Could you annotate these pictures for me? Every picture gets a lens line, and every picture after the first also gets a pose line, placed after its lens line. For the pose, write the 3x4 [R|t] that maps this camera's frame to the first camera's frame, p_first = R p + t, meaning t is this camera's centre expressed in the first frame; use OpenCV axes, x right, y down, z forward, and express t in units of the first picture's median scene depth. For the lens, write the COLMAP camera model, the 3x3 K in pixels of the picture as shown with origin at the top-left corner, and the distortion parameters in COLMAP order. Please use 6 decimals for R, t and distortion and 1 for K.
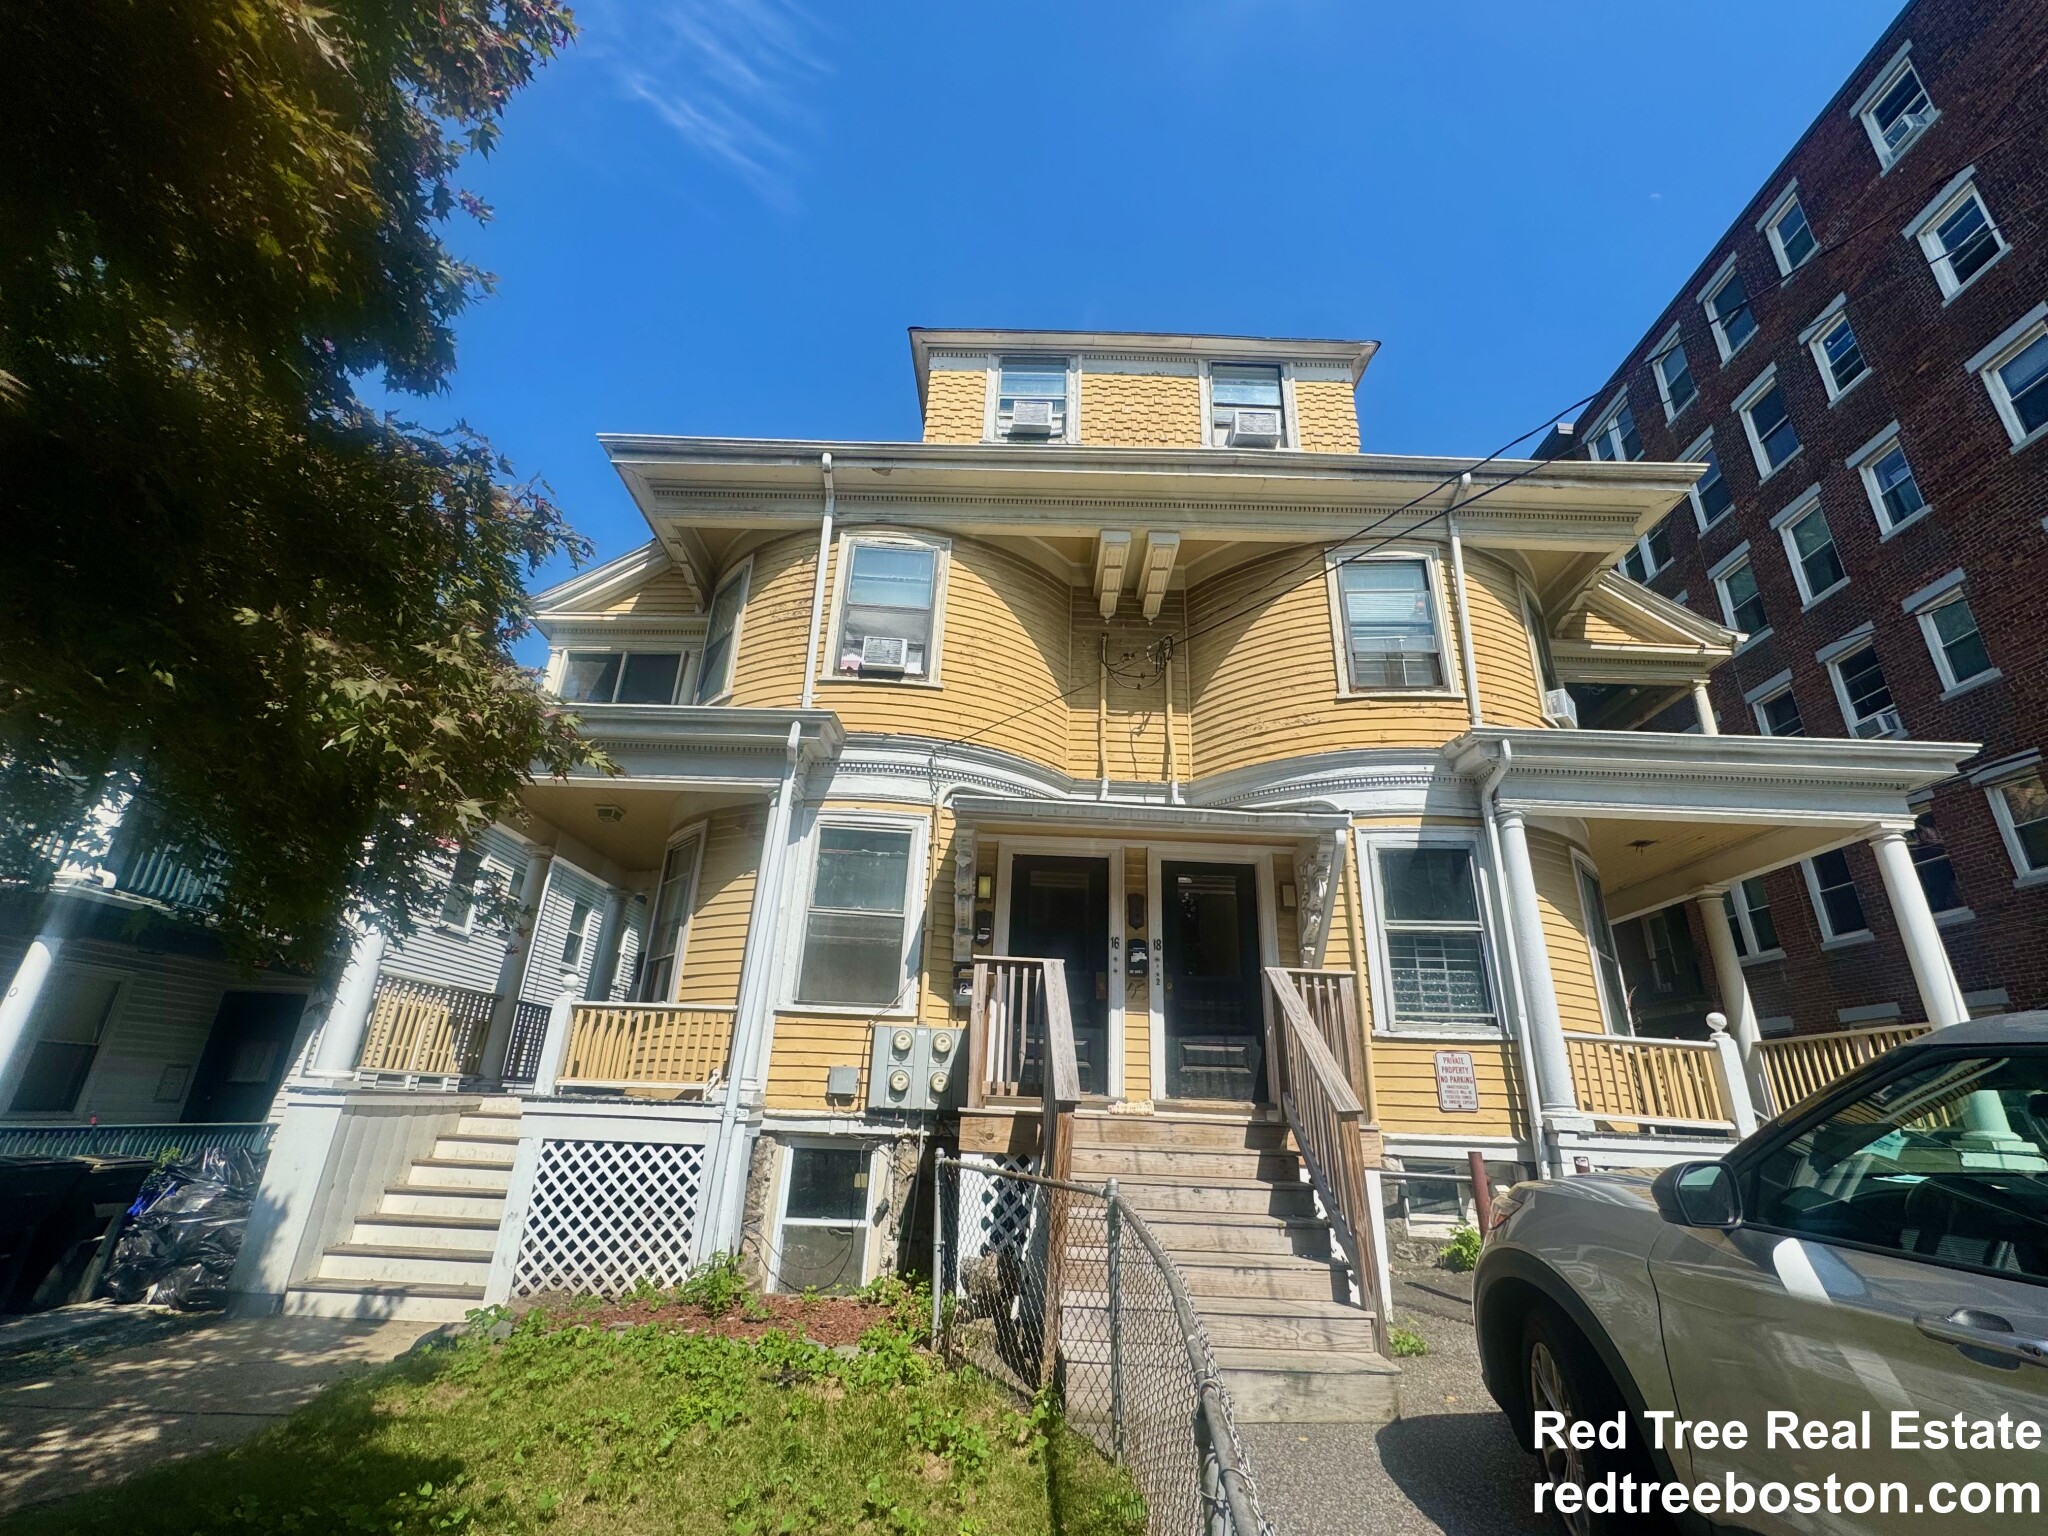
lens RADIAL K [[887.7, 0, 1030.0], [0, 887.7, 769.3], [0, 0, 1]] dist [0.002453, -0.000403]
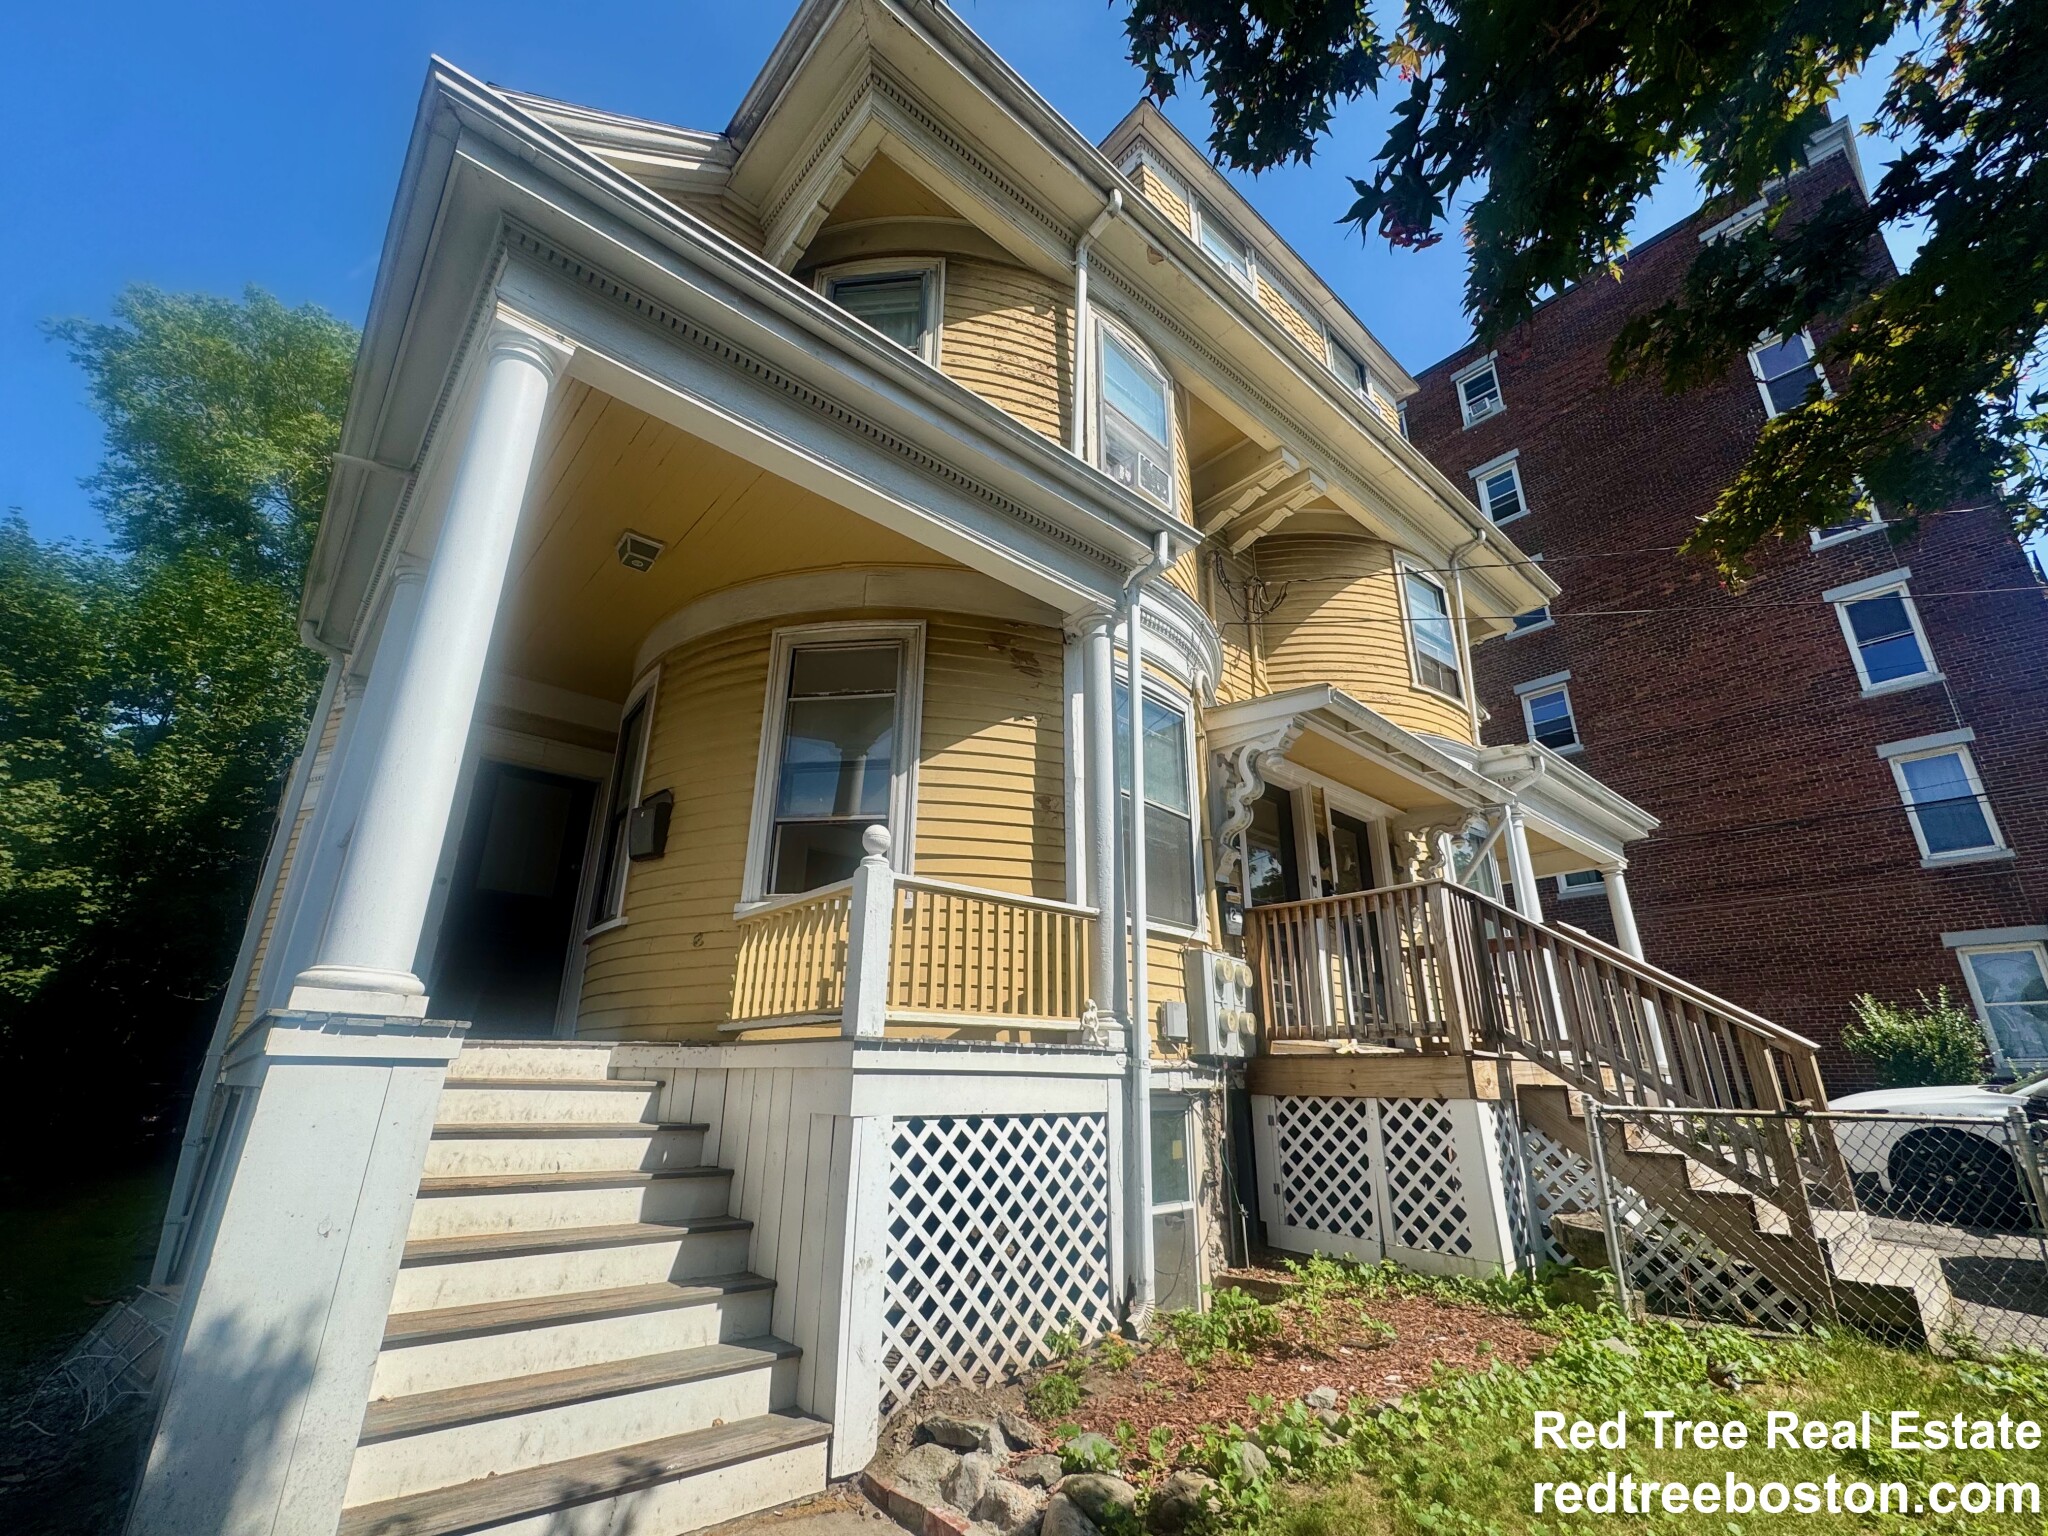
lens RADIAL K [[887.7, 0, 1031.7], [0, 887.7, 760.2], [0, 0, 1]] dist [0.002453, -0.000403]
pose [[0.741538, 0.202009, 0.639776, -0.862709], [-0.225855, 0.973099, -0.045477, 0.206178], [-0.631752, -0.110774, 0.767215, 0.545883]]
